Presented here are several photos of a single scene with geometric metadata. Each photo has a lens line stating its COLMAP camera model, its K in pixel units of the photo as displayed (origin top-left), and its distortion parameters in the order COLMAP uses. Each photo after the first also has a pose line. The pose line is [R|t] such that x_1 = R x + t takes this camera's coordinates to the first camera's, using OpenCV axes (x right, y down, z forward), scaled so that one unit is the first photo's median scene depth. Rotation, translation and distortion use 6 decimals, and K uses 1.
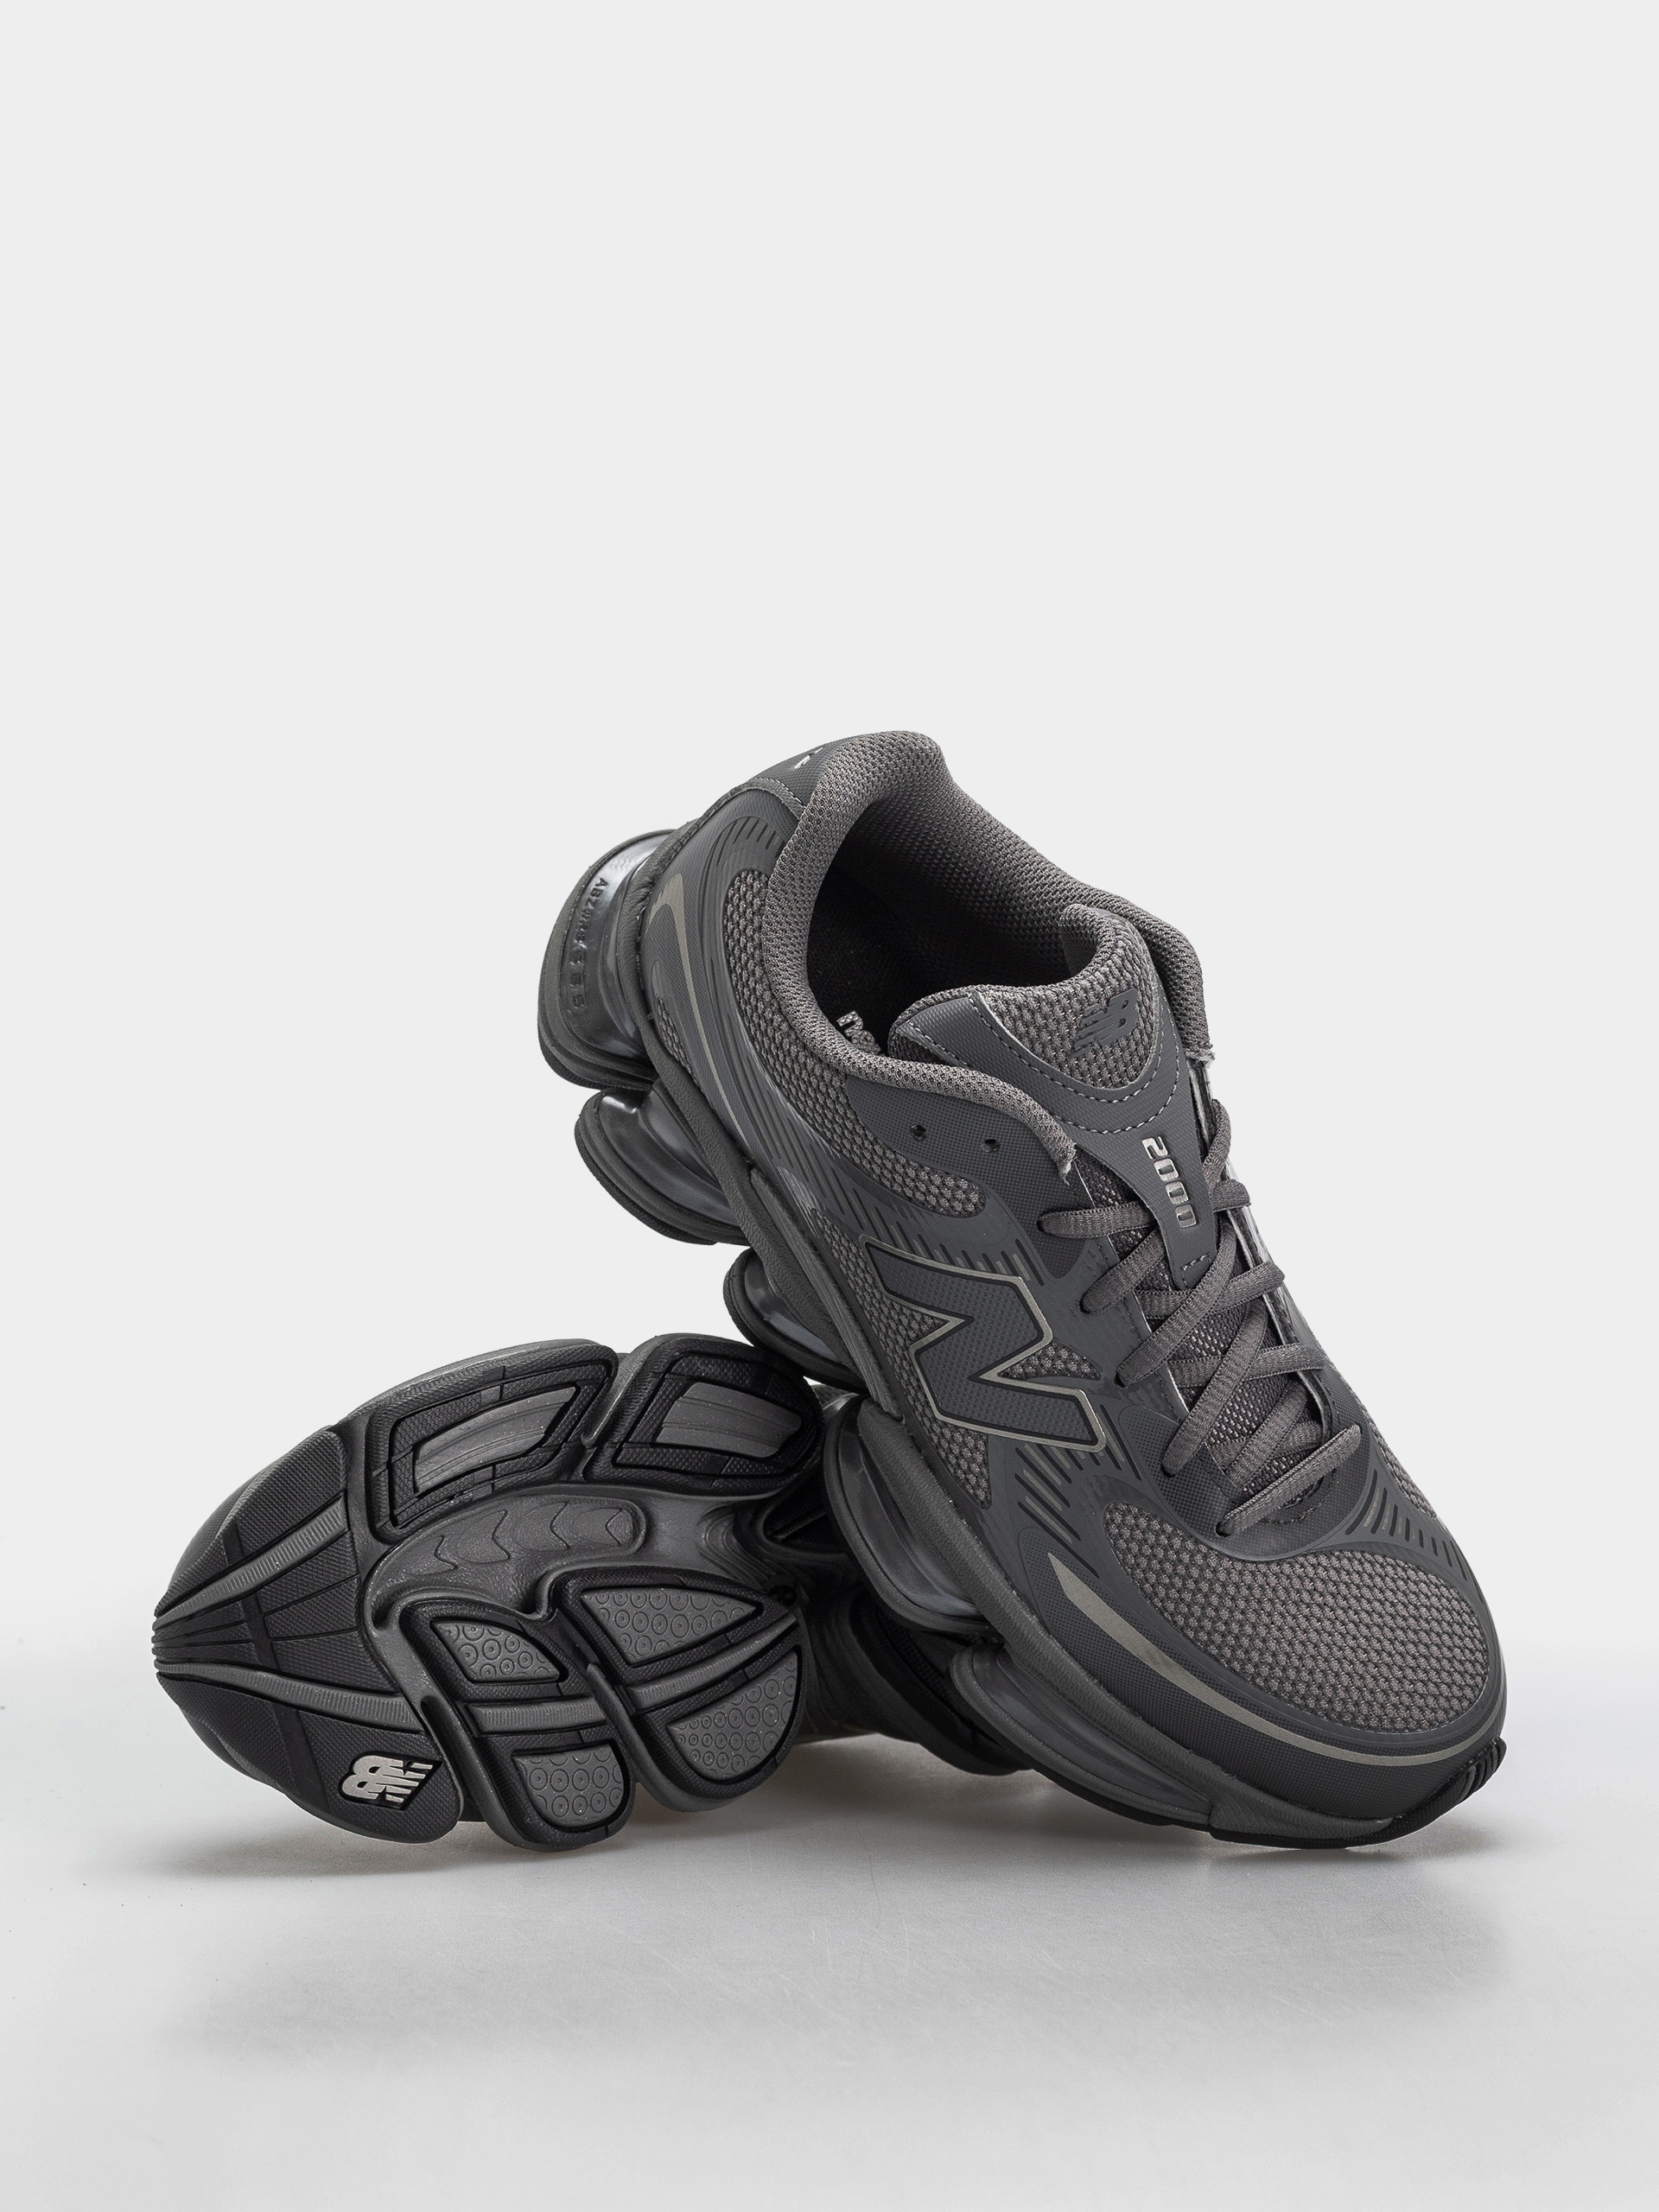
lens RADIAL K [[8033.3, 0, 829.5], [0, 8033.3, 1106.0], [0, 0, 1]] dist [0.034233, -0.751861]
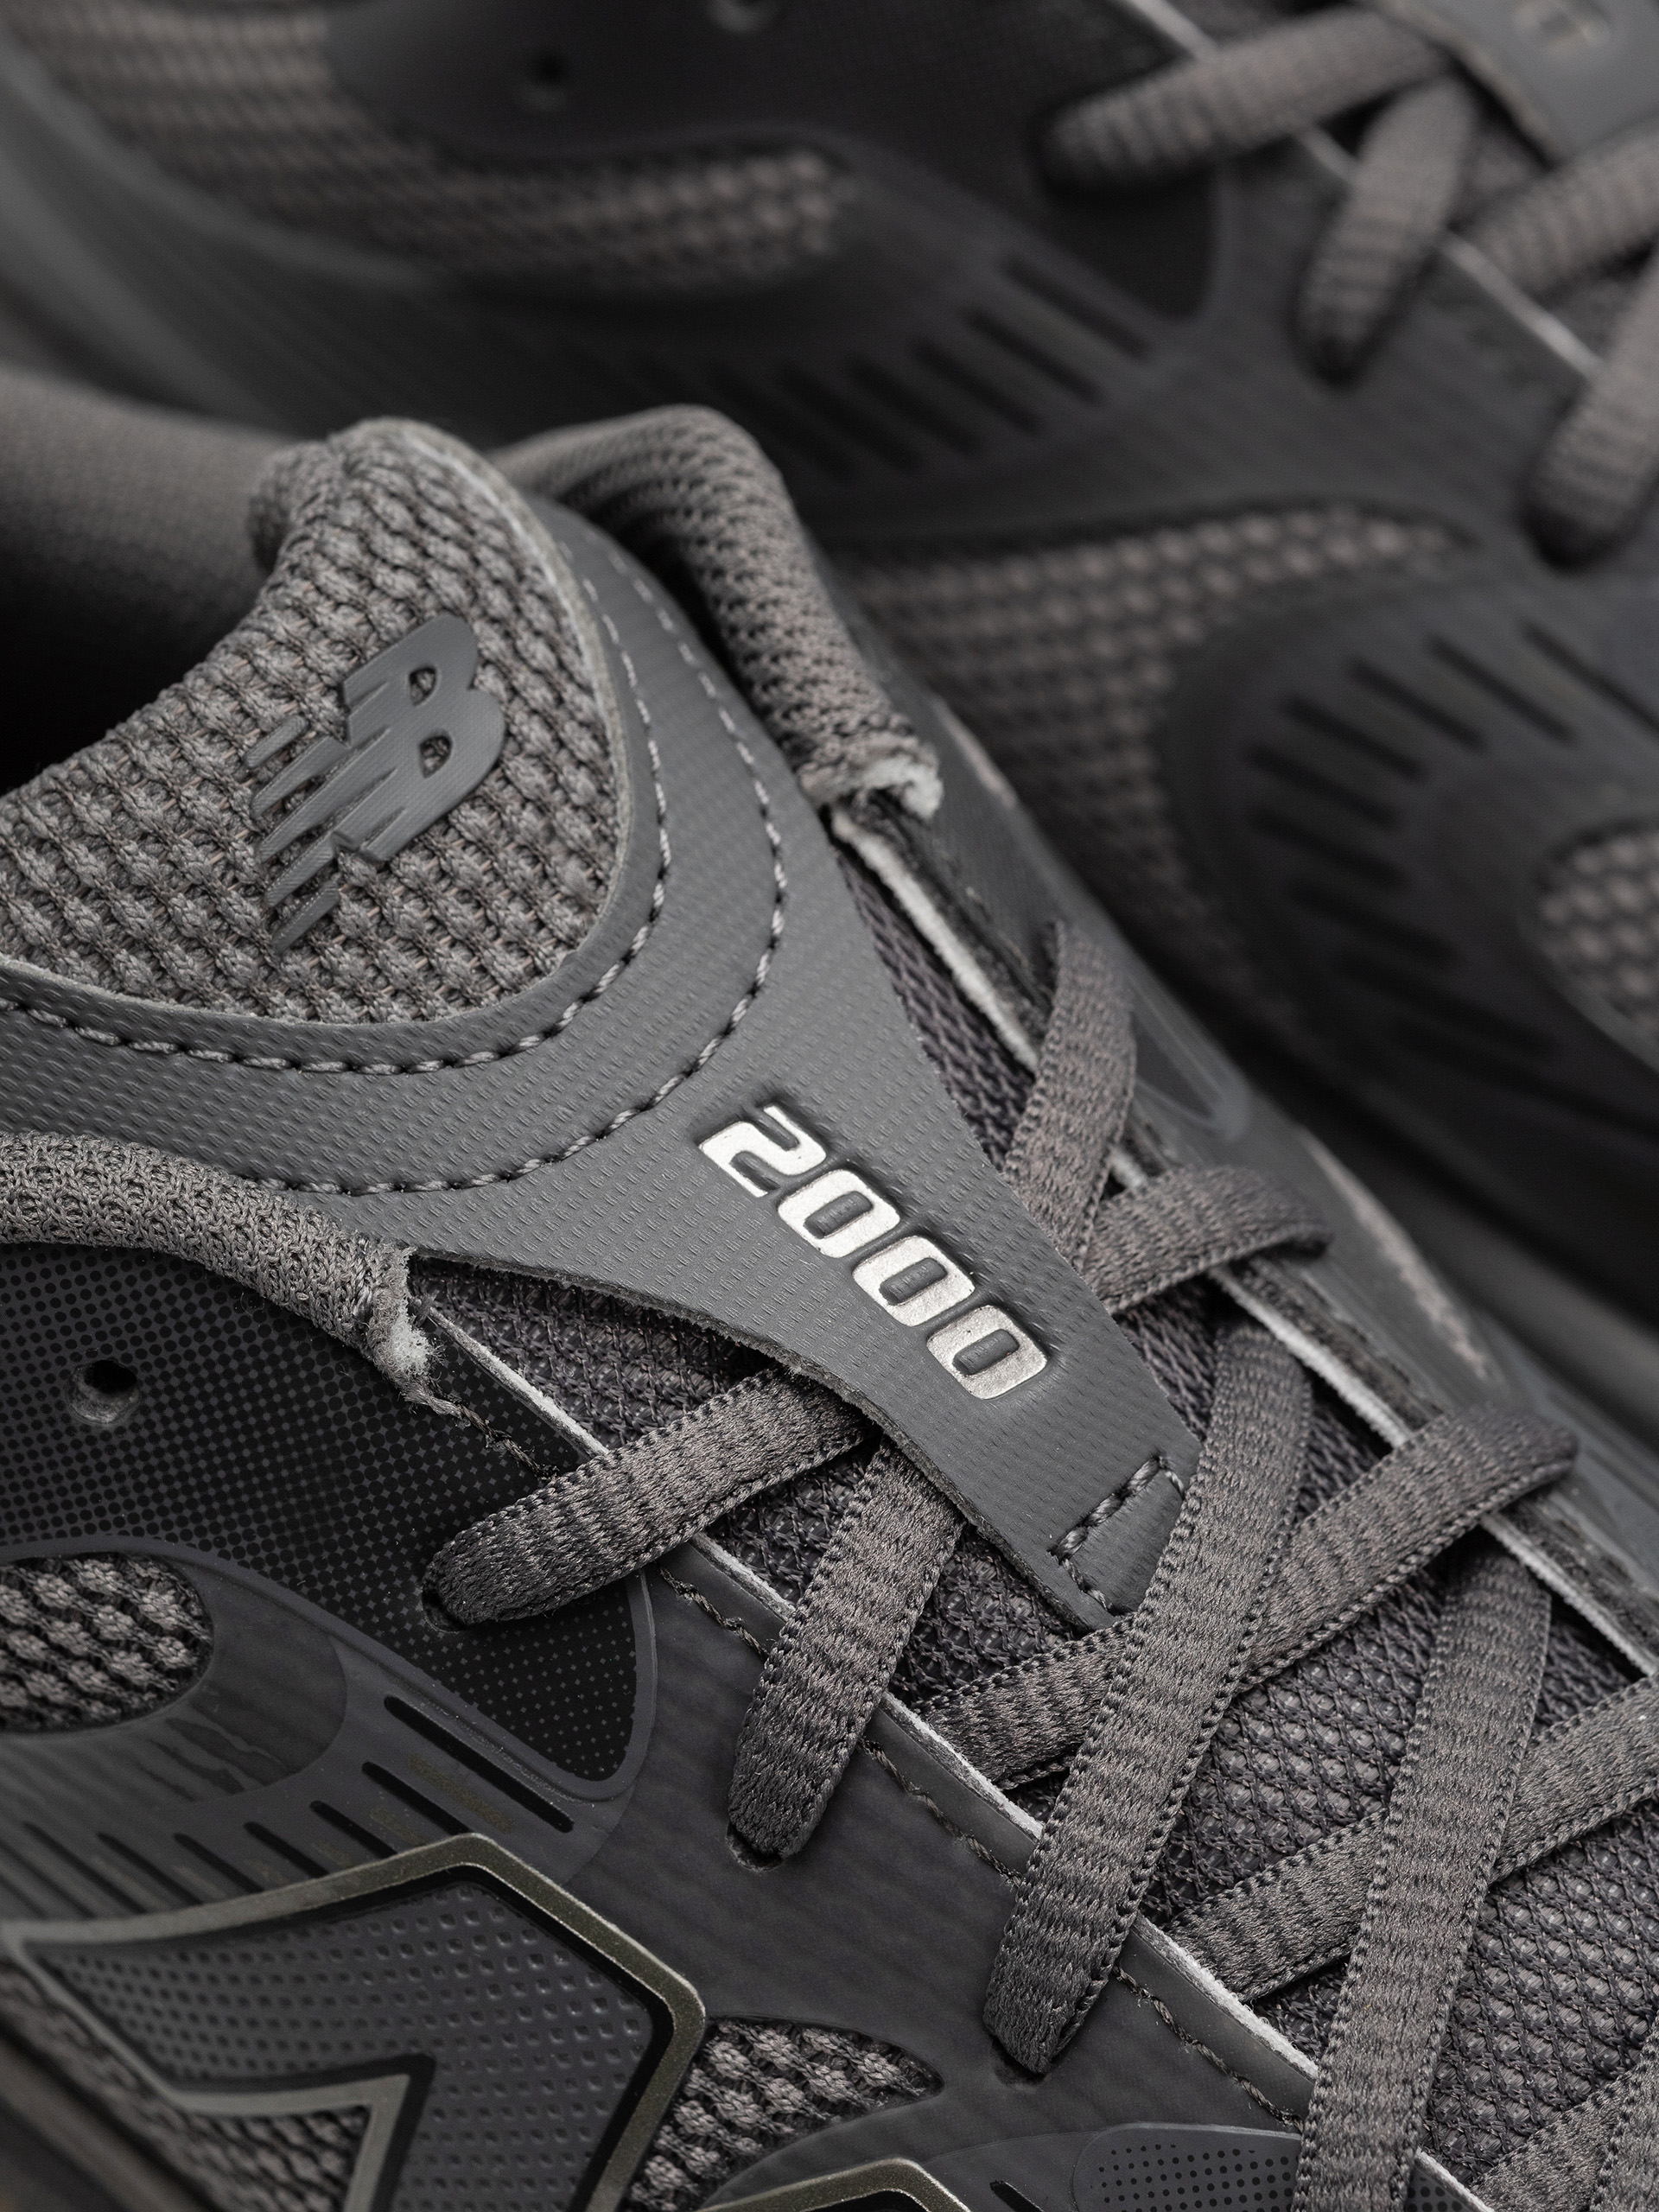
lens RADIAL K [[8033.3, 0, 829.5], [0, 8033.3, 1106.0], [0, 0, 1]] dist [0.034233, -0.751861]
pose [[0.871473, -0.416515, -0.258940, 0.108099], [0.364621, 0.903337, -0.225908, 0.061651], [0.328004, 0.102457, 0.939104, 0.760600]]
